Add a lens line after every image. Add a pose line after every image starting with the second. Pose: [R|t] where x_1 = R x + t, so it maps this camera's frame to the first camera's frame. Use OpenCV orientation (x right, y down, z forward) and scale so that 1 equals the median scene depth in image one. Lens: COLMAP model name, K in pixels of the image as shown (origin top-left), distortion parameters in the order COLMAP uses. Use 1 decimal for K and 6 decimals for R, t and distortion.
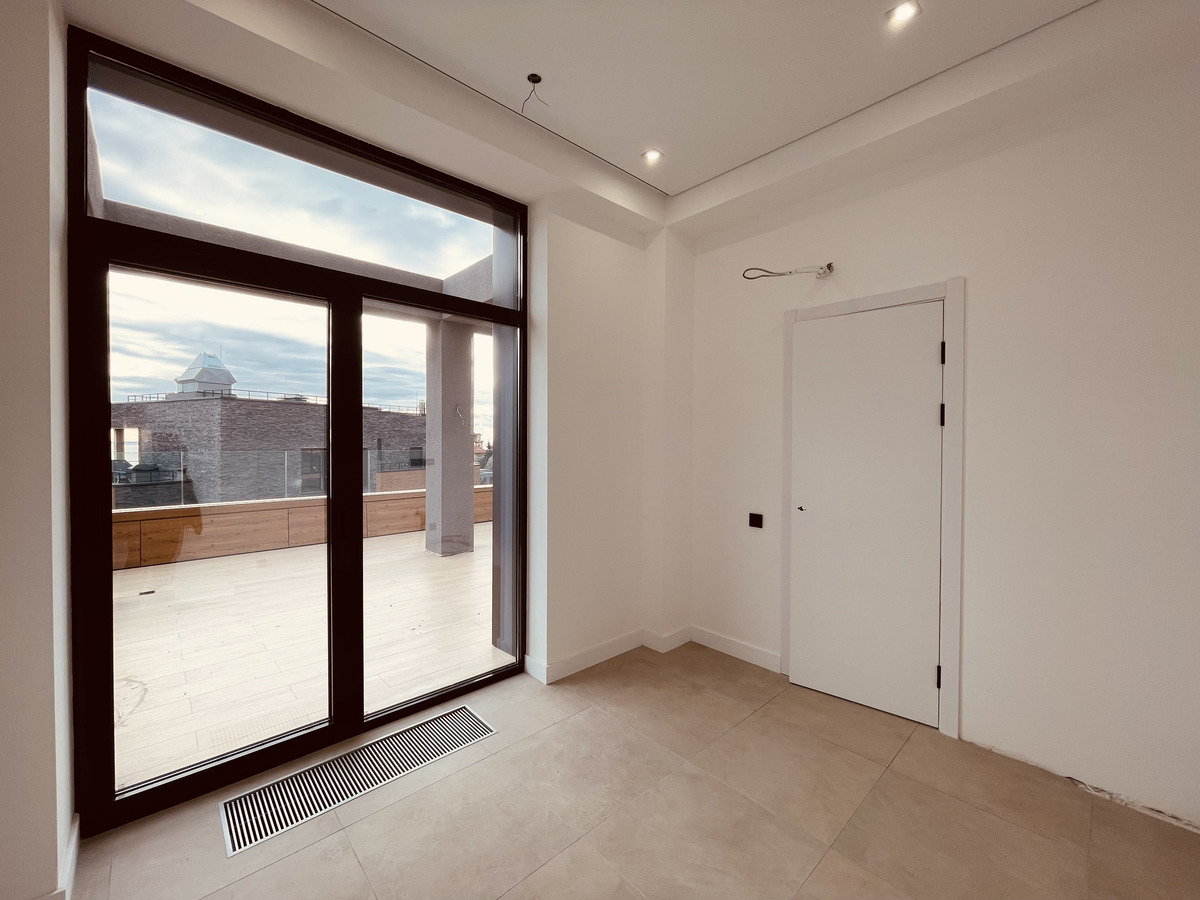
lens RADIAL K [[484.8, 0, 602.5], [0, 484.8, 447.8], [0, 0, 1]] dist [-0.000826, 0.000046]
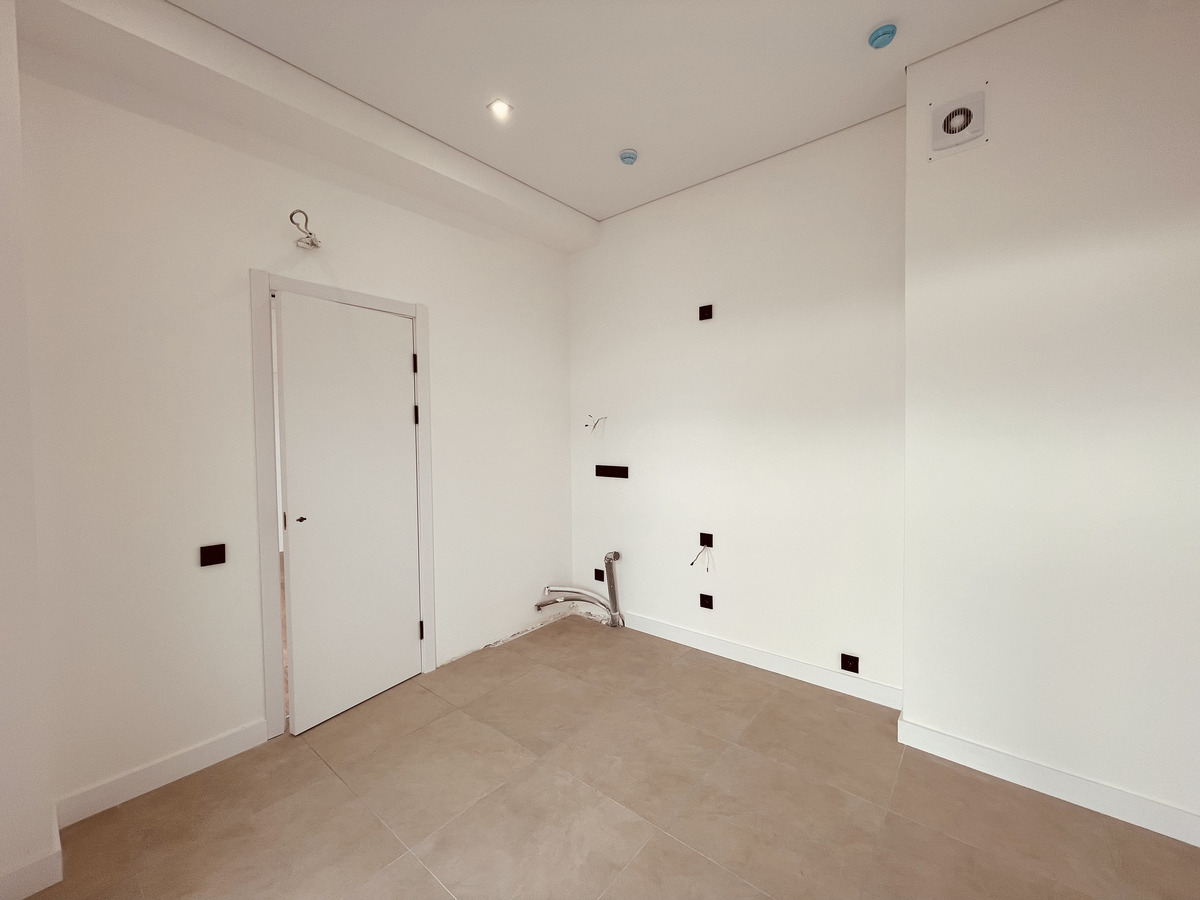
lens RADIAL K [[483.5, 0, 595.0], [0, 483.5, 447.3], [0, 0, 1]] dist [-0.001394, 0.000354]
pose [[-0.117249, -0.030754, 0.992626, -0.542951], [0.026709, 0.999061, 0.034109, -0.015247], [-0.992743, 0.030512, -0.116317, 0.689692]]
